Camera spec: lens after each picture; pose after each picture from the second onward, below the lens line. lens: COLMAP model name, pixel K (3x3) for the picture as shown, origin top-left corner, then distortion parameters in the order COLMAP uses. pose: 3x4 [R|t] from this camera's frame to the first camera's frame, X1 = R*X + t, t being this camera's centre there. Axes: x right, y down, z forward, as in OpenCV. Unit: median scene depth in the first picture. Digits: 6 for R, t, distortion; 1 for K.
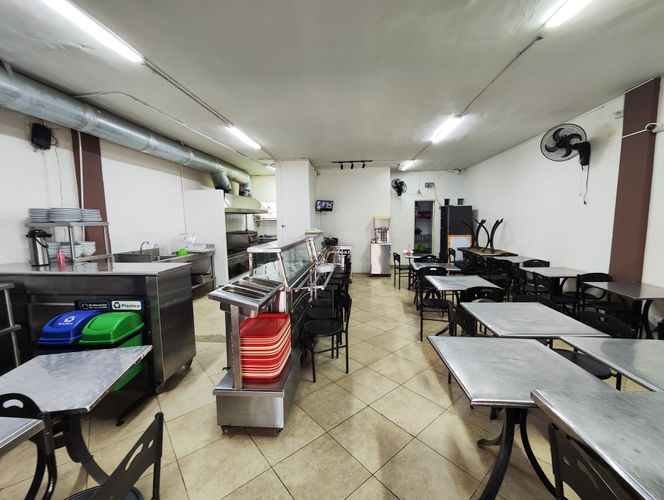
lens RADIAL K [[278.2, 0, 330.8], [0, 278.2, 250.1], [0, 0, 1]] dist [-0.004092, 0.006122]
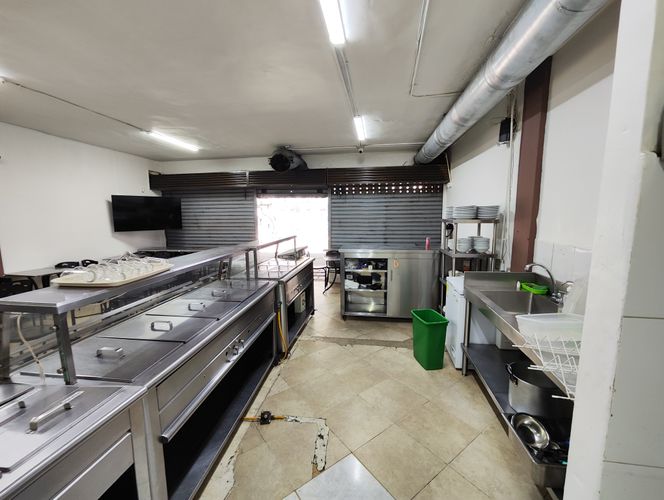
lens RADIAL K [[278.2, 0, 330.8], [0, 278.2, 250.1], [0, 0, 1]] dist [-0.004092, 0.006122]
pose [[-0.997240, 0.014257, 0.072857, -0.398945], [0.031060, 0.971491, 0.235032, -0.203215], [-0.067429, 0.236646, -0.969253, 1.692055]]
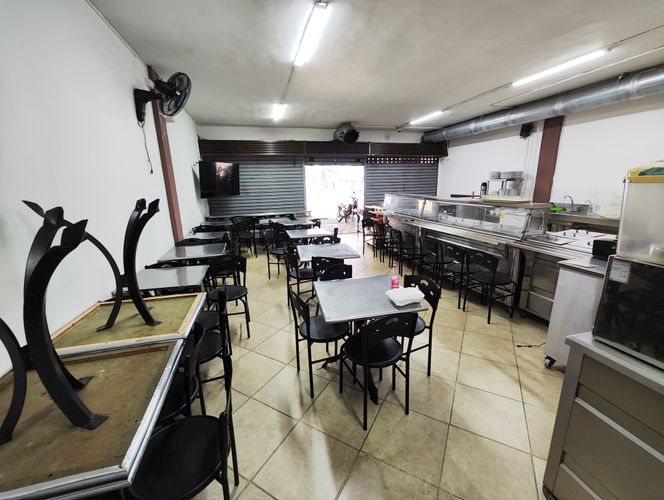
lens RADIAL K [[278.2, 0, 330.8], [0, 278.2, 250.1], [0, 0, 1]] dist [-0.004092, 0.006122]
pose [[-0.932281, 0.119025, -0.341592, 0.715062], [-0.004454, 0.940468, 0.339853, -0.230683], [0.361707, 0.318360, -0.876250, 1.934737]]
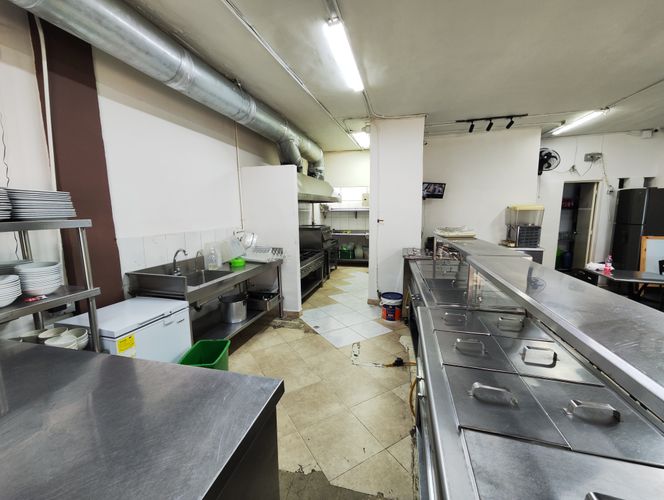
lens RADIAL K [[278.2, 0, 330.8], [0, 278.2, 250.1], [0, 0, 1]] dist [-0.004092, 0.006122]
pose [[0.987001, 0.024830, -0.158787, -0.293432], [-0.018836, 0.999056, 0.039144, -0.066240], [0.159609, -0.035644, 0.986537, 0.533296]]
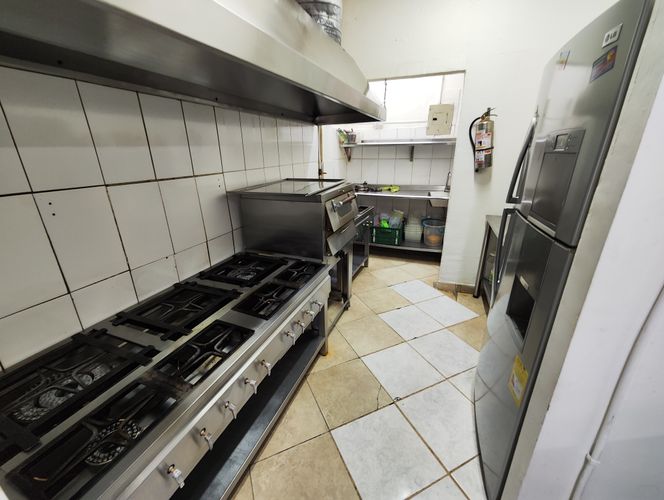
lens RADIAL K [[278.2, 0, 330.8], [0, 278.2, 250.1], [0, 0, 1]] dist [-0.004092, 0.006122]
pose [[0.962438, 0.096763, -0.253675, -0.431768], [-0.033205, 0.969271, 0.243746, -0.143901], [0.269465, -0.226167, 0.936075, 1.472803]]
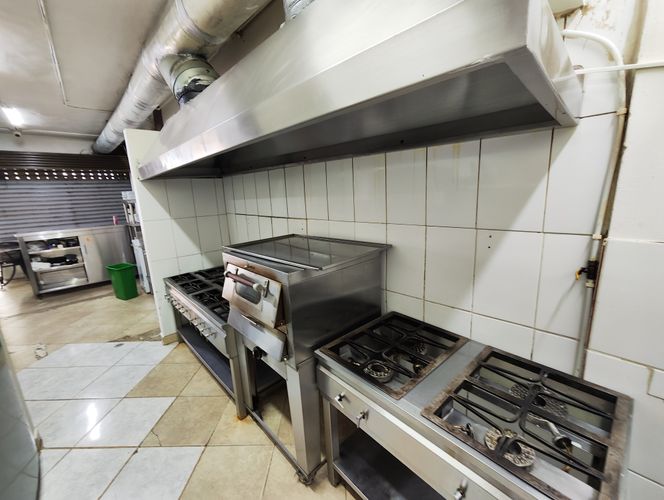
lens RADIAL K [[272.2, 0, 332.0], [0, 272.2, 250.0], [0, 0, 1]] dist [-0.001260, -0.000235]
pose [[-0.649432, 0.198010, -0.734186, -0.368028], [-0.033300, 0.957170, 0.287605, -0.248178], [0.759690, 0.211228, -0.615023, 2.284682]]
